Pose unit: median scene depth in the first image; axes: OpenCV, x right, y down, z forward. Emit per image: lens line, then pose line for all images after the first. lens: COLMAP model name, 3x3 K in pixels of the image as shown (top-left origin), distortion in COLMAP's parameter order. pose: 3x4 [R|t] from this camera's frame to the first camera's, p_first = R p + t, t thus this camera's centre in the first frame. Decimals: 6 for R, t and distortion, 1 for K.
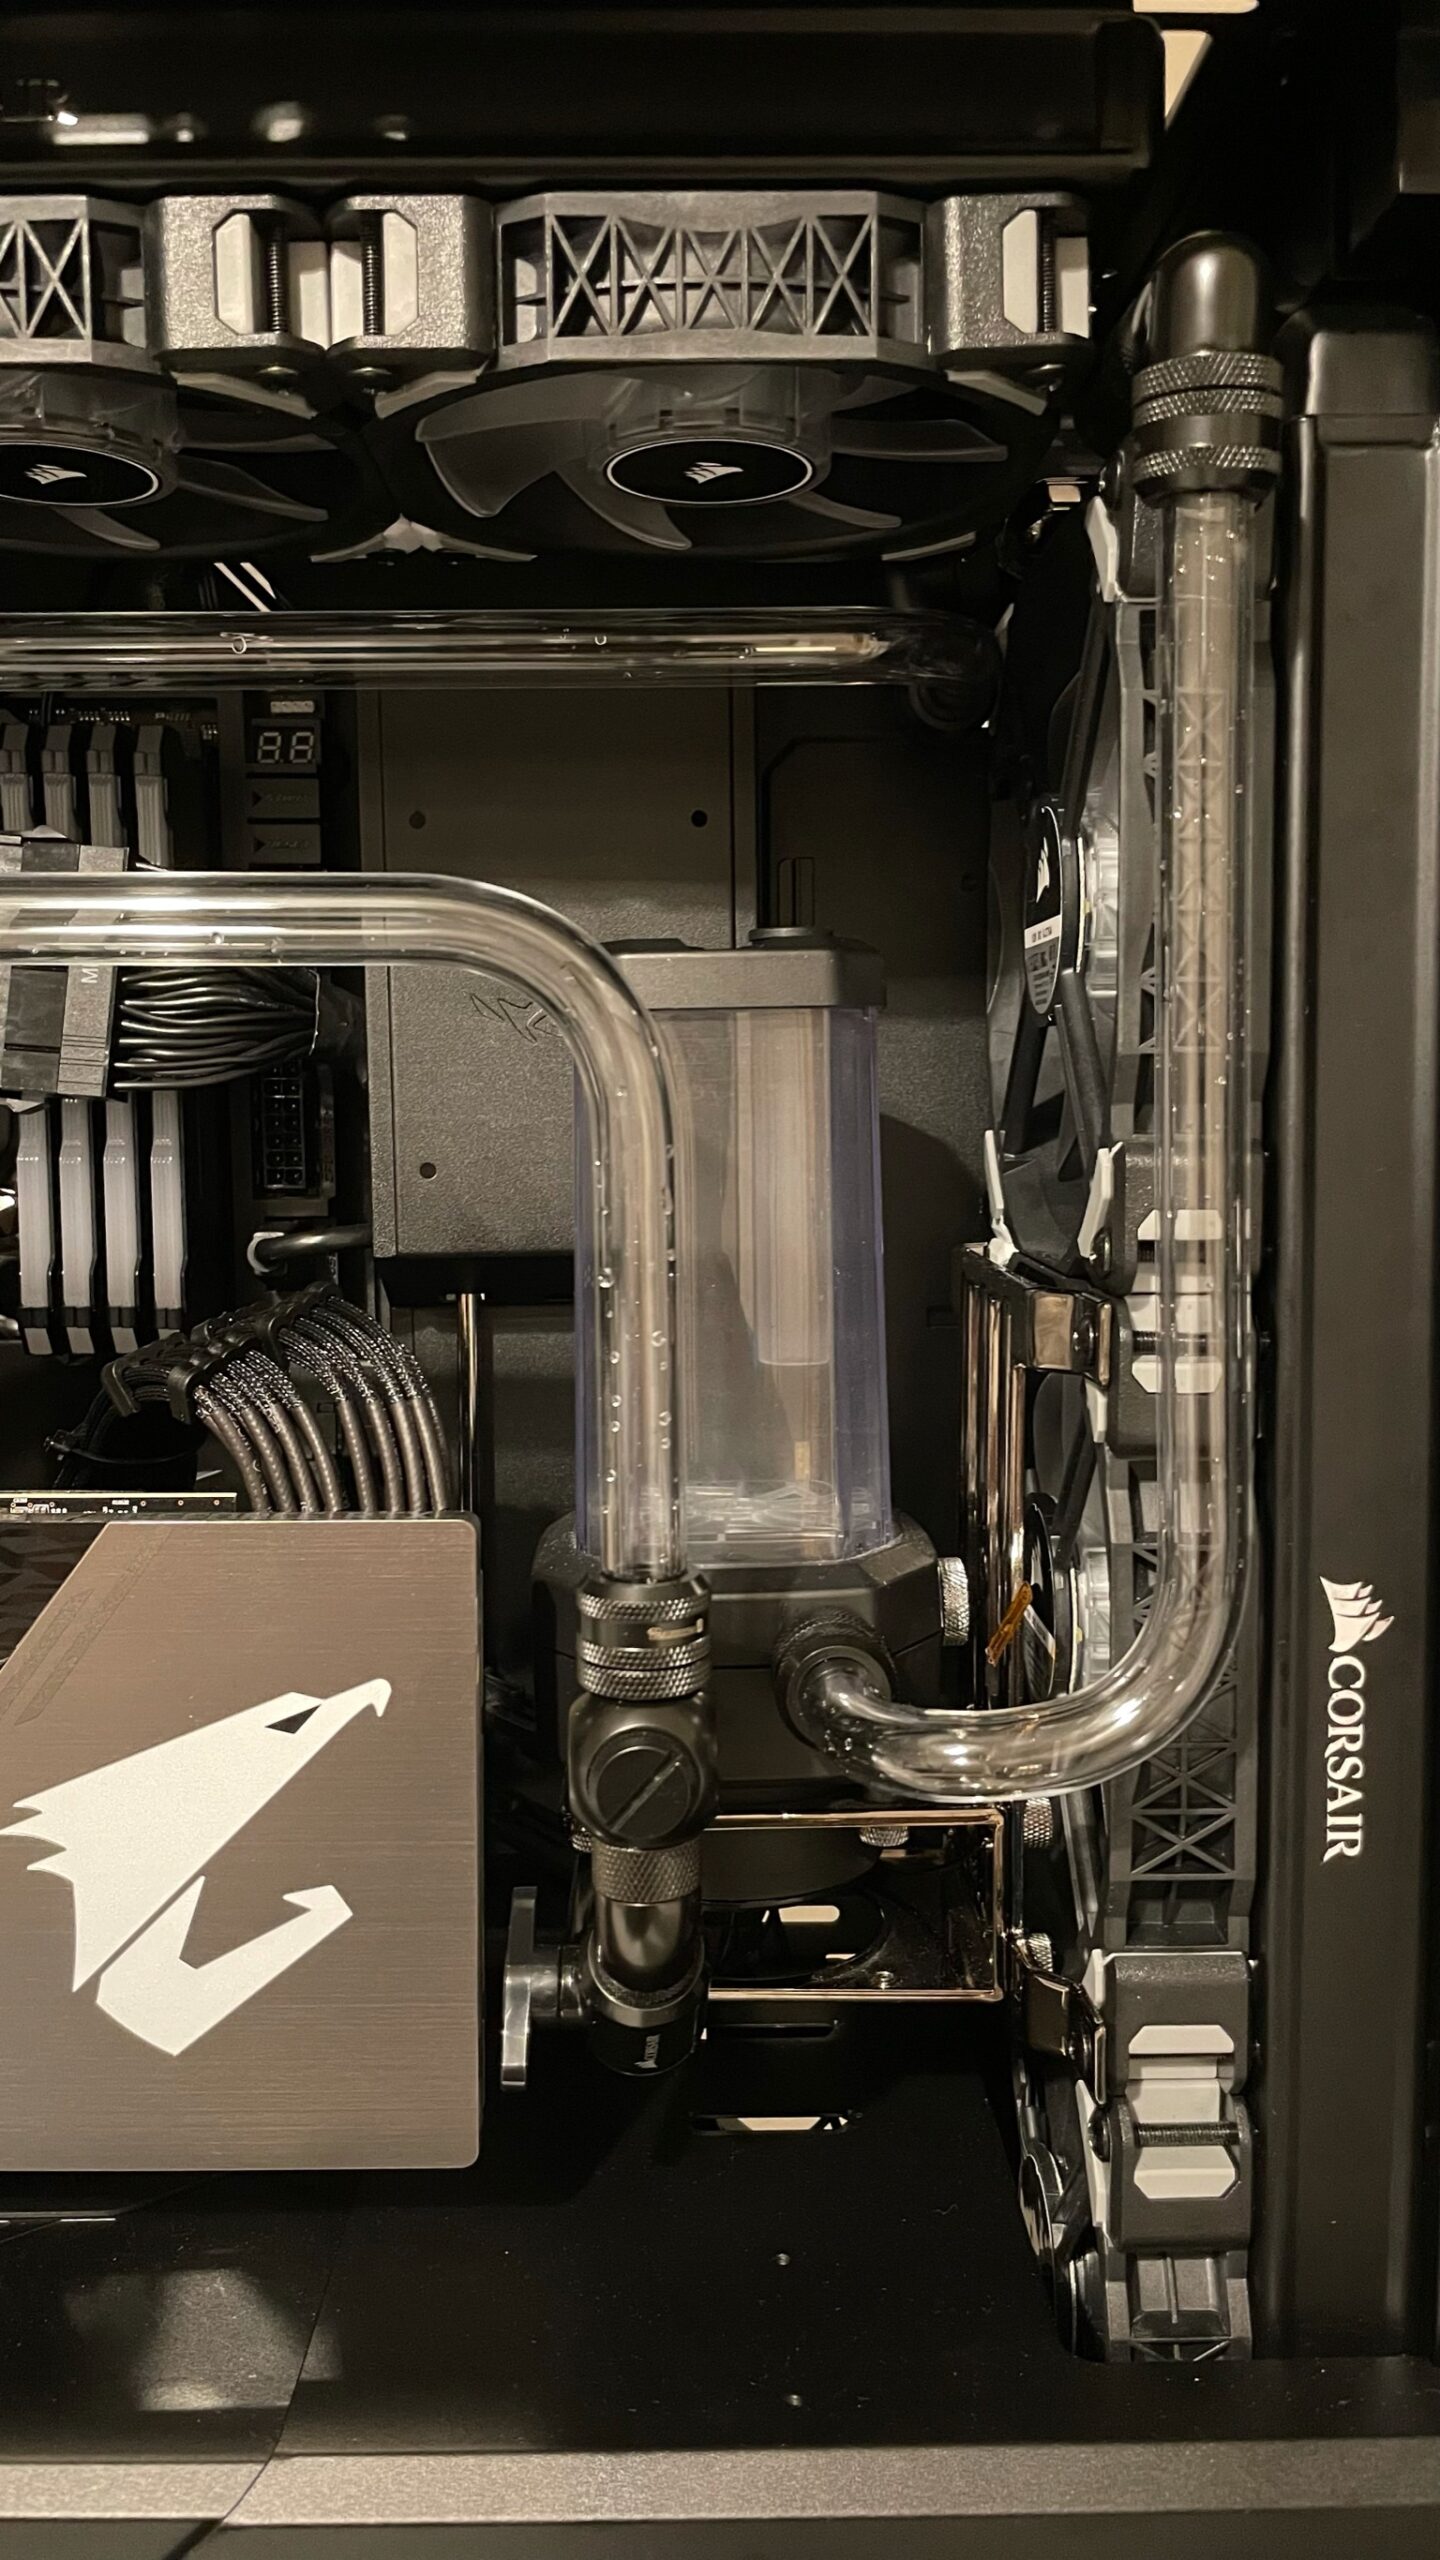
lens RADIAL K [[1942.0, 0, 693.8], [0, 1942.0, 1286.2], [0, 0, 1]] dist [0.053465, -0.063745]
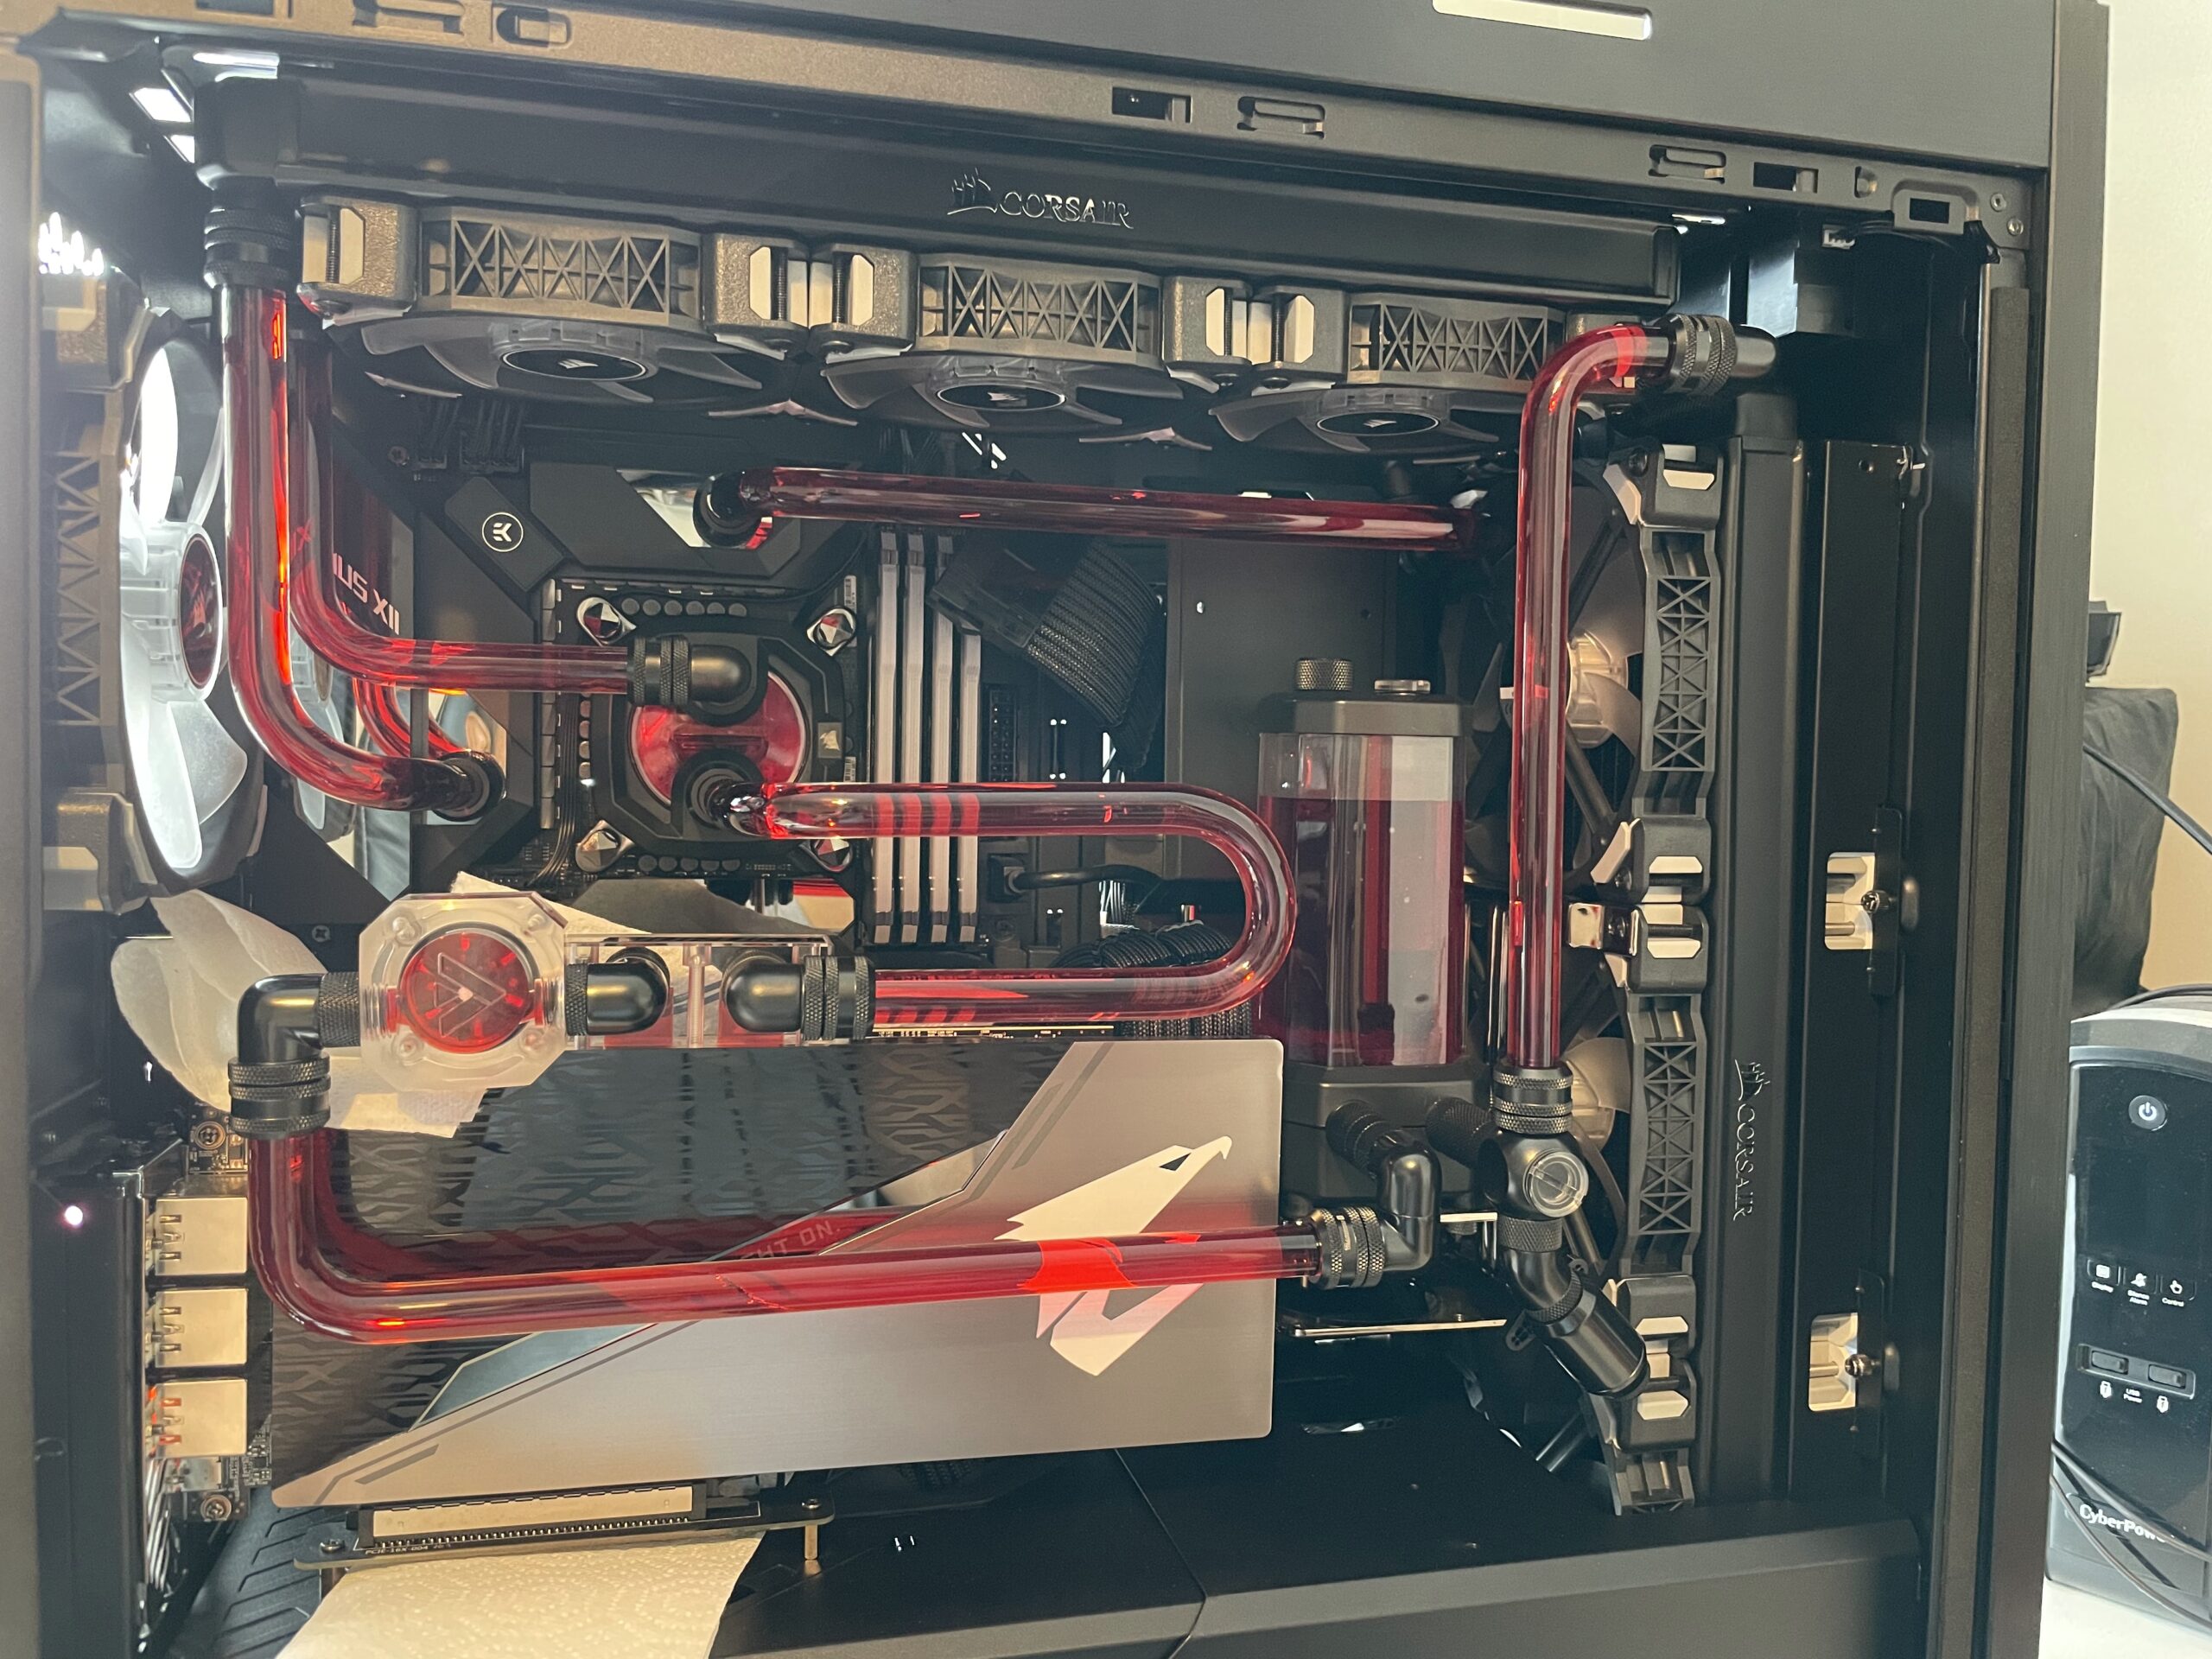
lens RADIAL K [[1676.0, 0, 1087.4], [0, 1676.0, 826.5], [0, 0, 1]] dist [0.026047, -0.025296]
pose [[0.972782, 0.012469, 0.231387, -0.603148], [-0.002269, 0.999016, -0.044298, 0.002576], [-0.231712, 0.042567, 0.971853, -0.367507]]
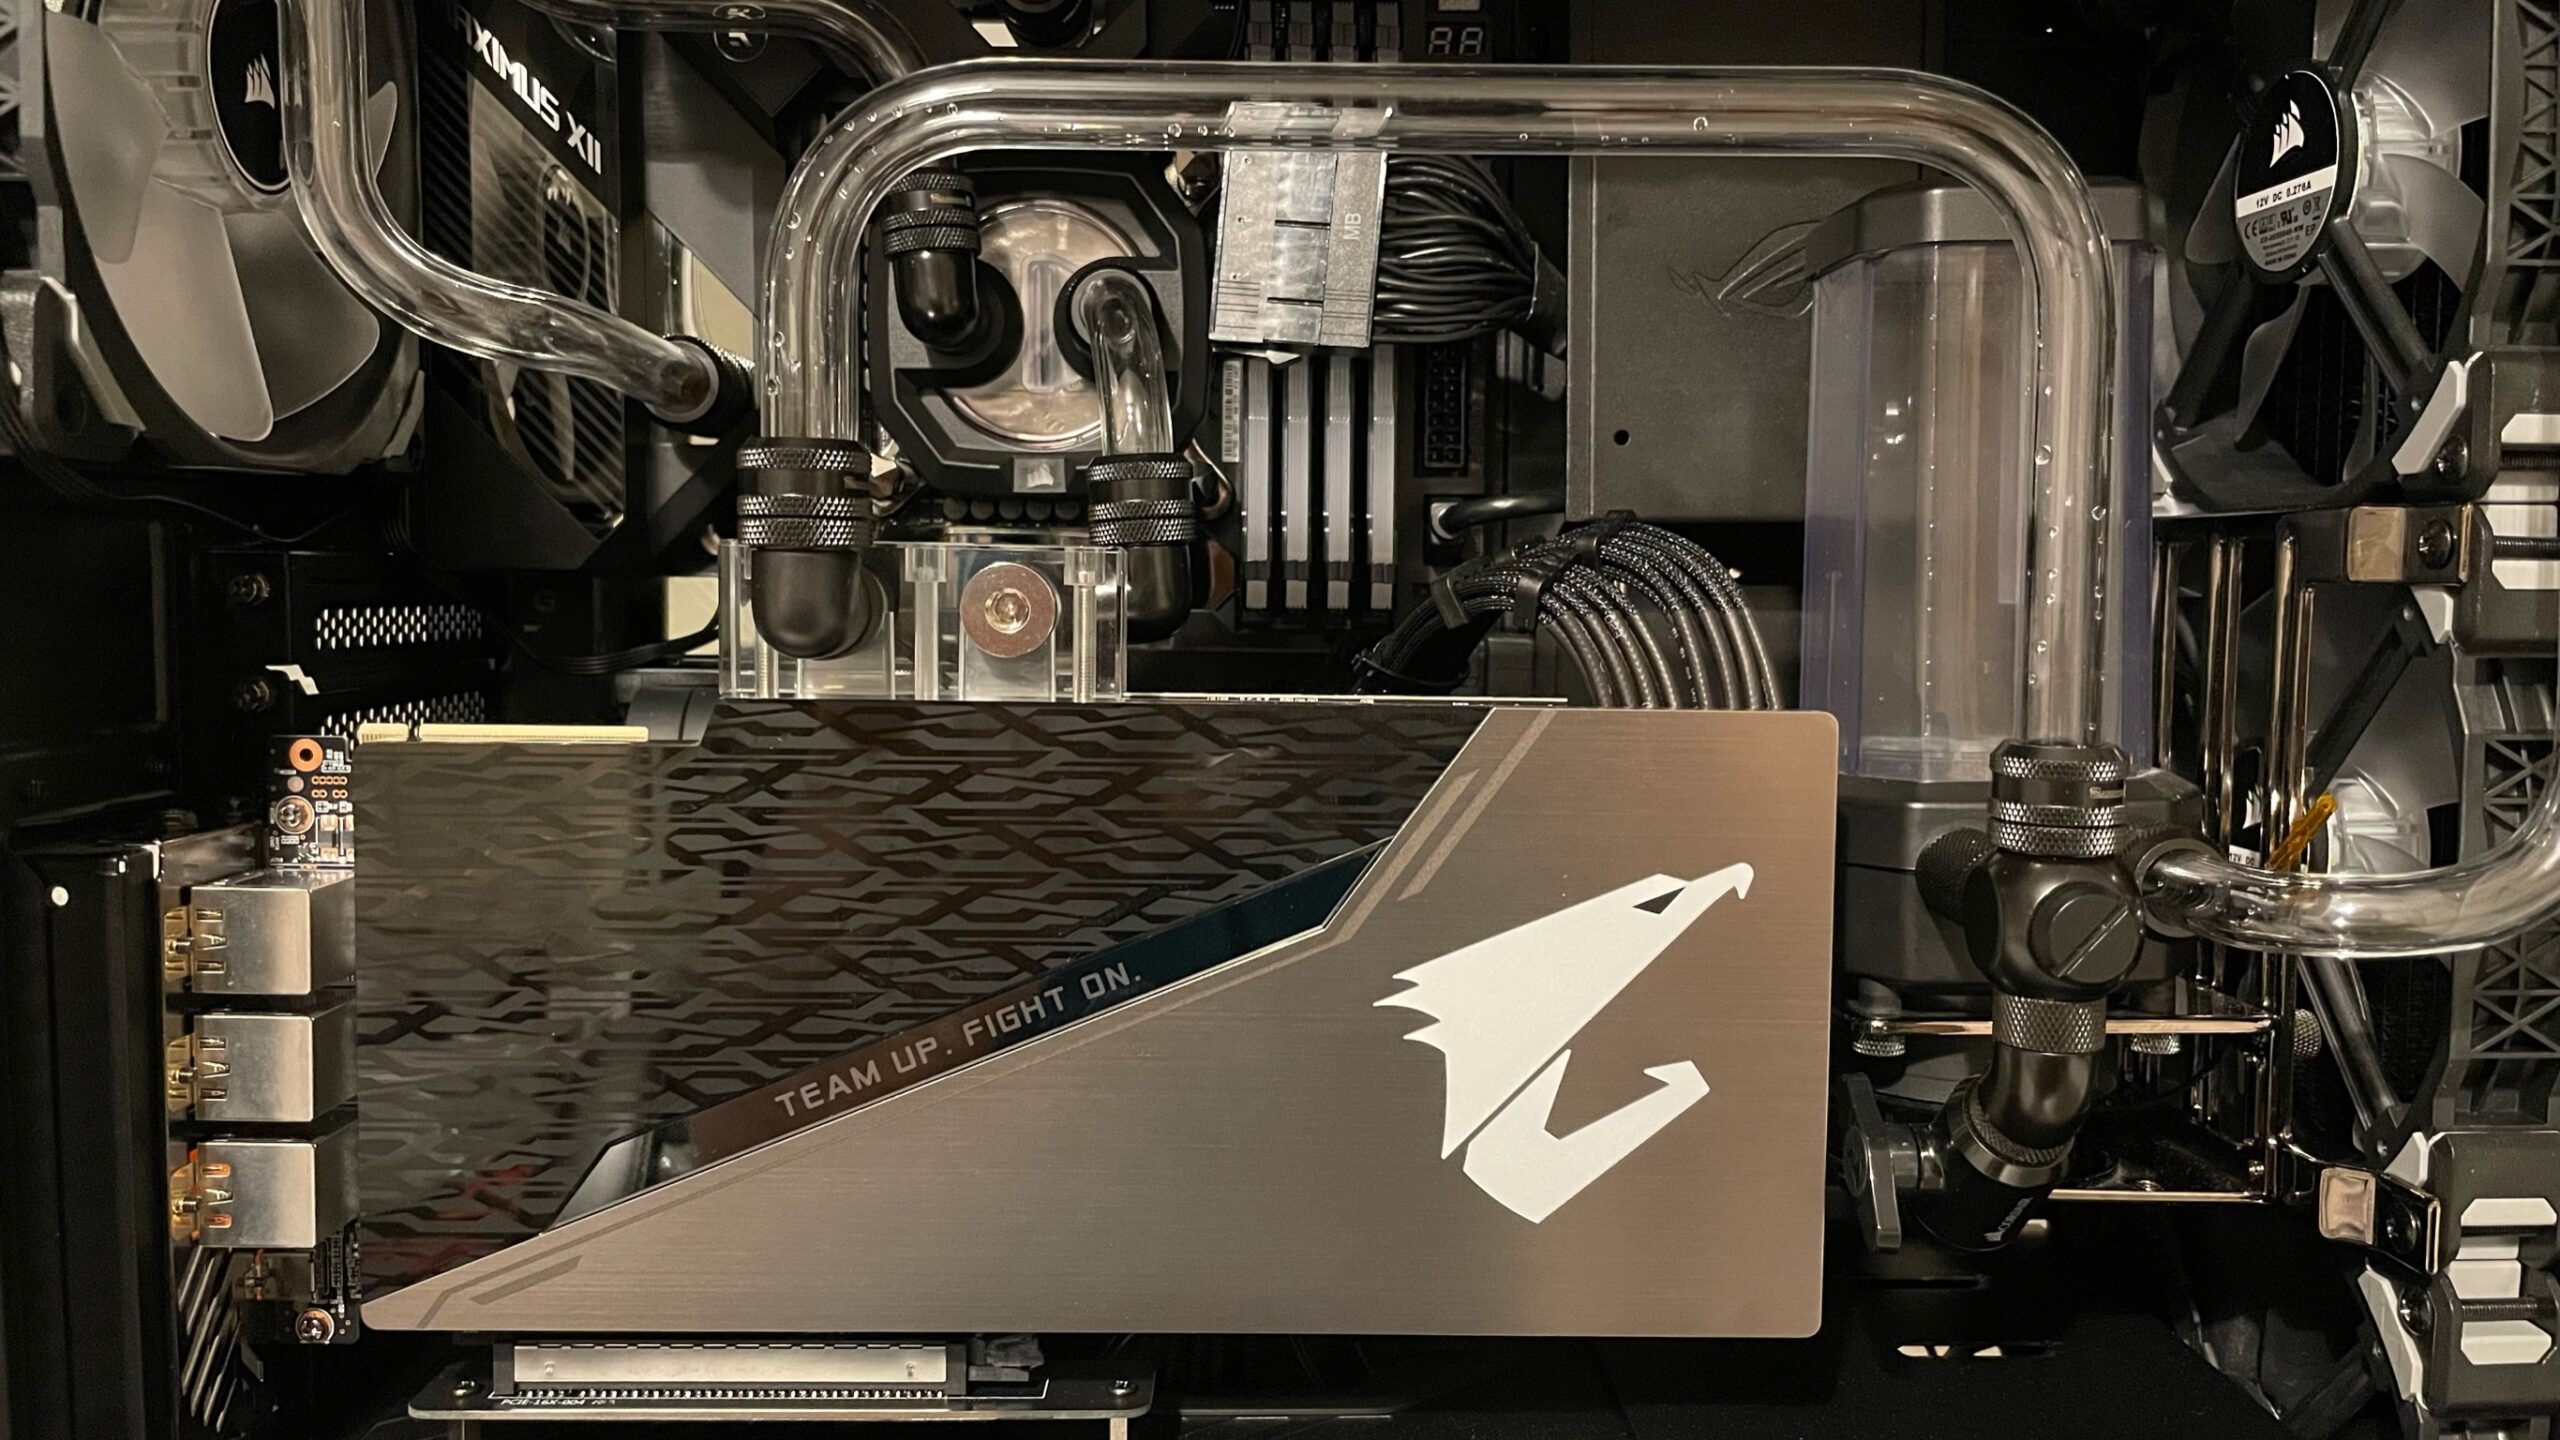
lens RADIAL K [[1942.0, 0, 1280.5], [0, 1942.0, 734.9], [0, 0, 1]] dist [0.053465, -0.063745]
pose [[0.999837, 0.011520, 0.013923, -0.421706], [-0.011268, 0.999774, -0.018006, 0.152830], [-0.014127, 0.017846, 0.999741, -0.046831]]
